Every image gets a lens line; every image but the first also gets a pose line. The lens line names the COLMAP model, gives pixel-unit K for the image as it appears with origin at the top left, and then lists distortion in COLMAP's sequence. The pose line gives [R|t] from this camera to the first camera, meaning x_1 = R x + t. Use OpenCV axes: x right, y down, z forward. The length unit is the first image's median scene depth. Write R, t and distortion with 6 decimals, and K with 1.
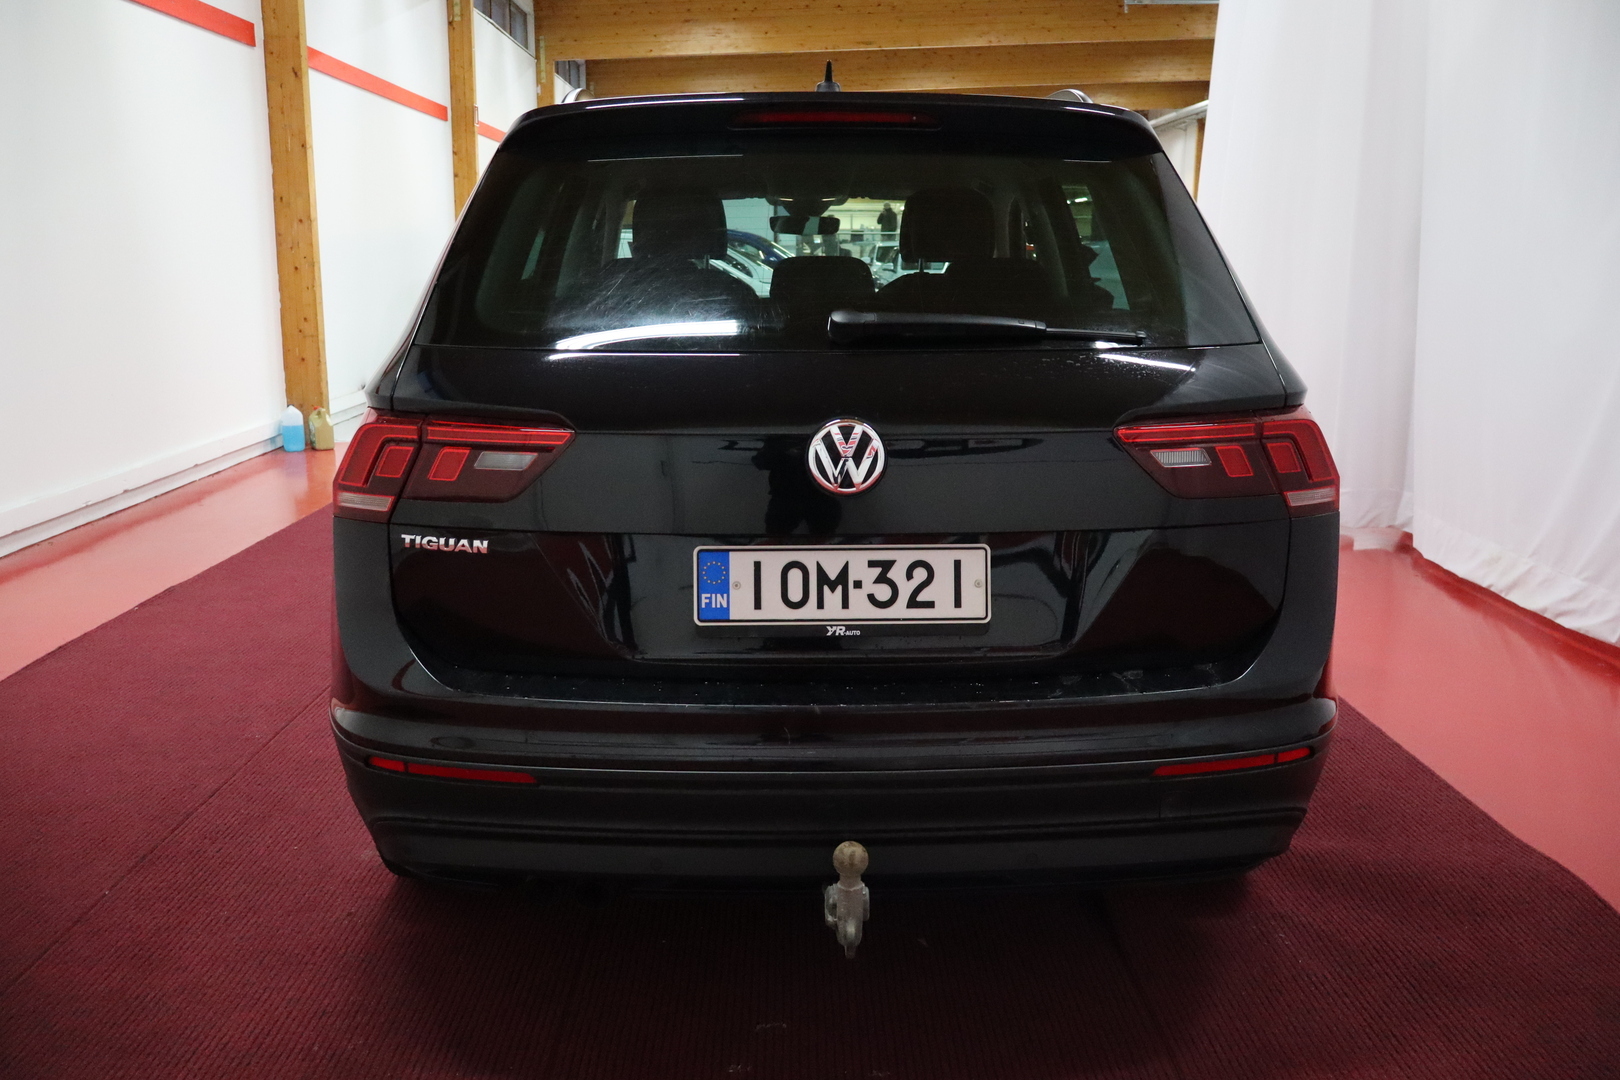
lens RADIAL K [[1381.9, 0, 813.9], [0, 1381.9, 529.0], [0, 0, 1]] dist [0.013124, 0.020701]
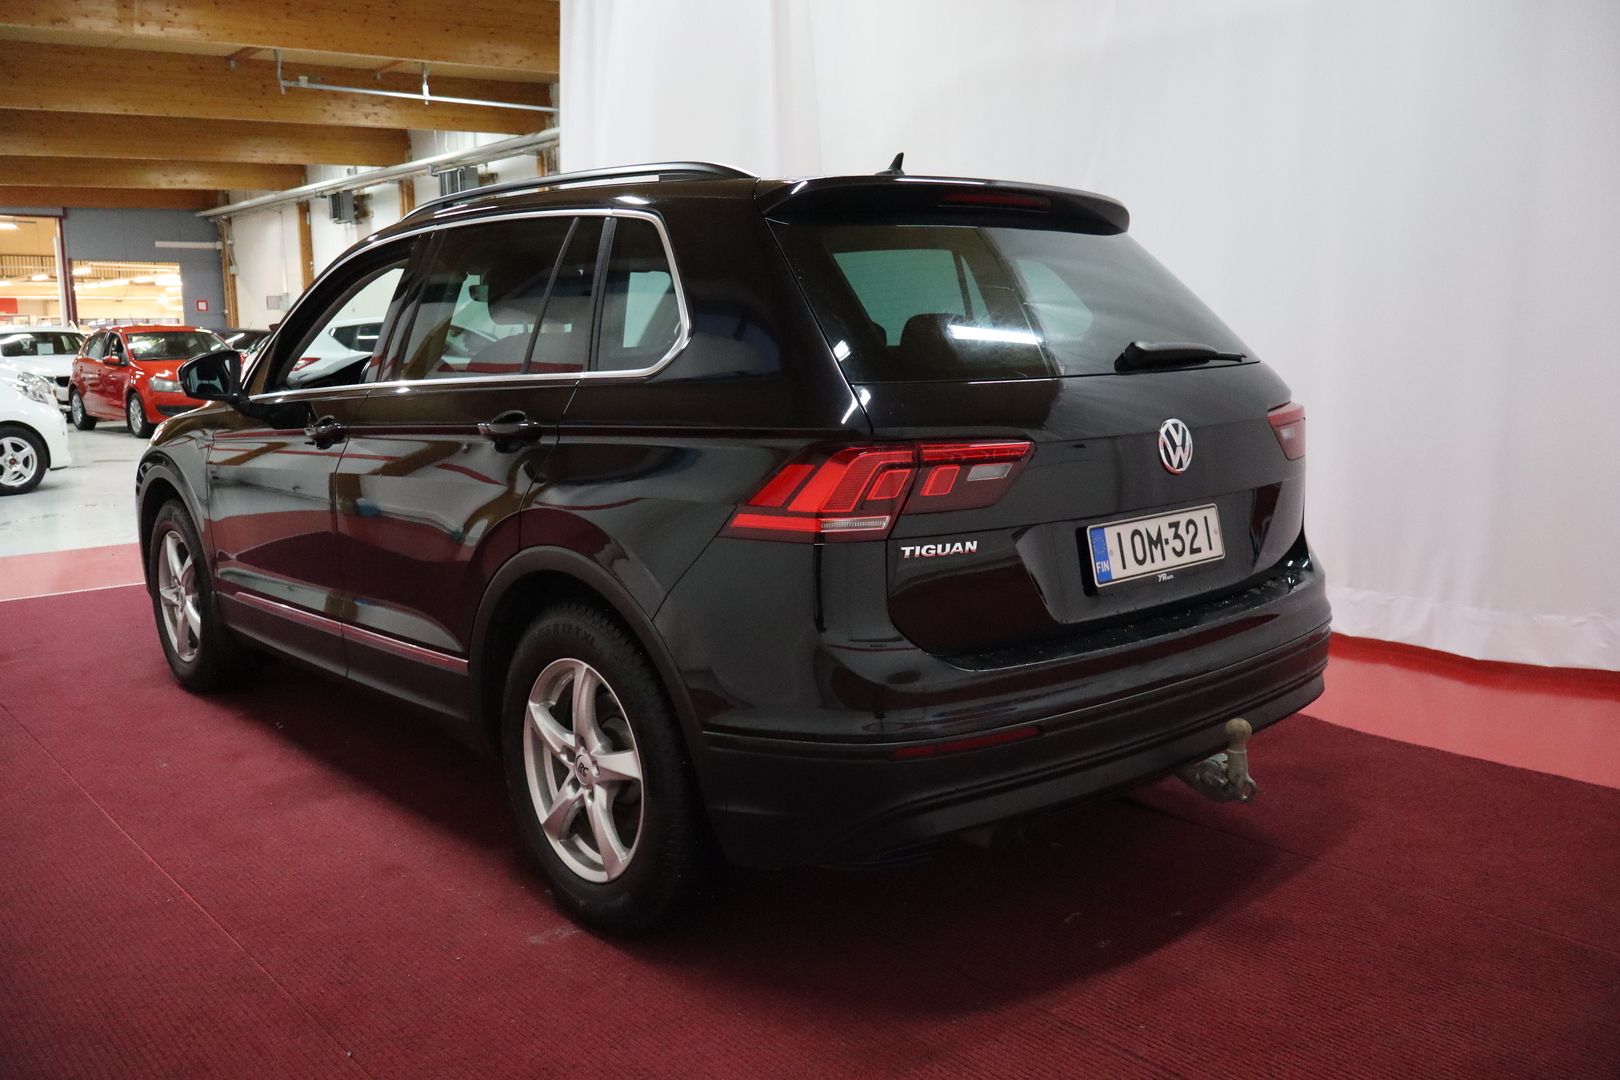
lens RADIAL K [[1381.9, 0, 805.6], [0, 1381.9, 544.3], [0, 0, 1]] dist [0.013124, 0.020701]
pose [[0.767088, -0.118415, 0.630518, -1.092994], [0.148756, 0.988863, 0.004739, -0.016199], [-0.624057, 0.090158, 0.776160, 0.169758]]
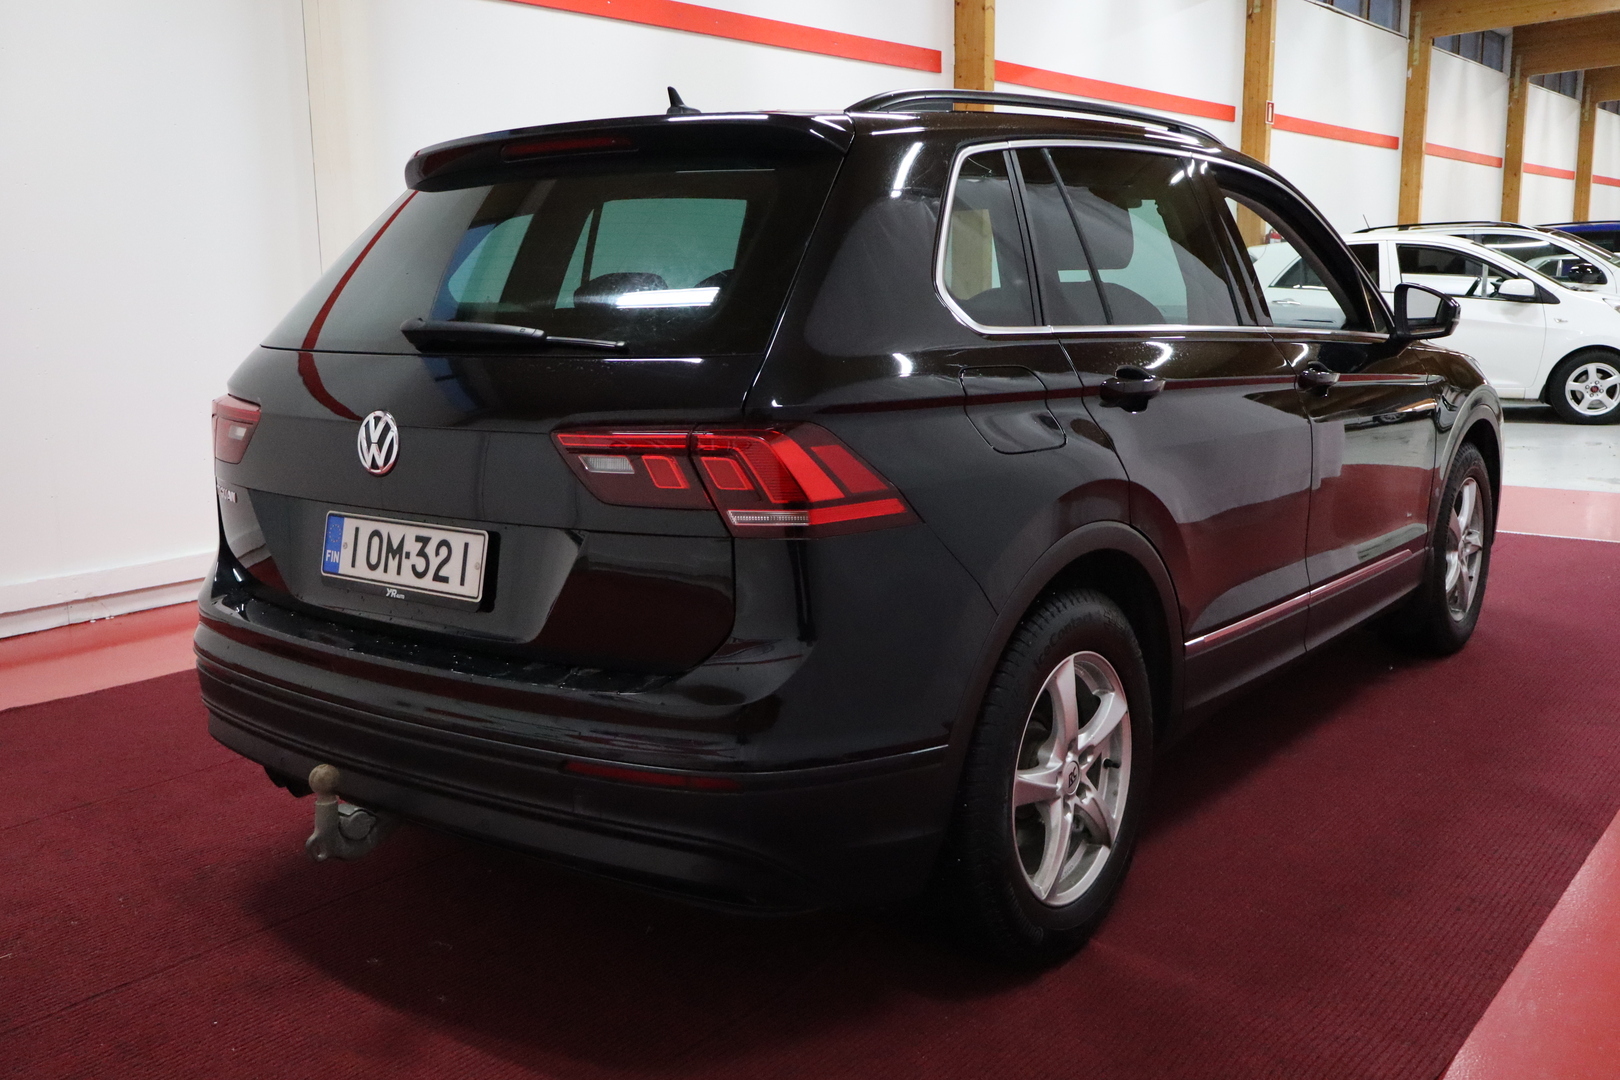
lens RADIAL K [[1522.8, 0, 801.7], [0, 1522.8, 546.1], [0, 0, 1]] dist [0.003453, 0.000000]
pose [[0.769483, 0.099305, -0.630899, 1.084111], [-0.107503, 0.993882, 0.025322, -0.034964], [0.629554, 0.048339, 0.775451, 0.222070]]
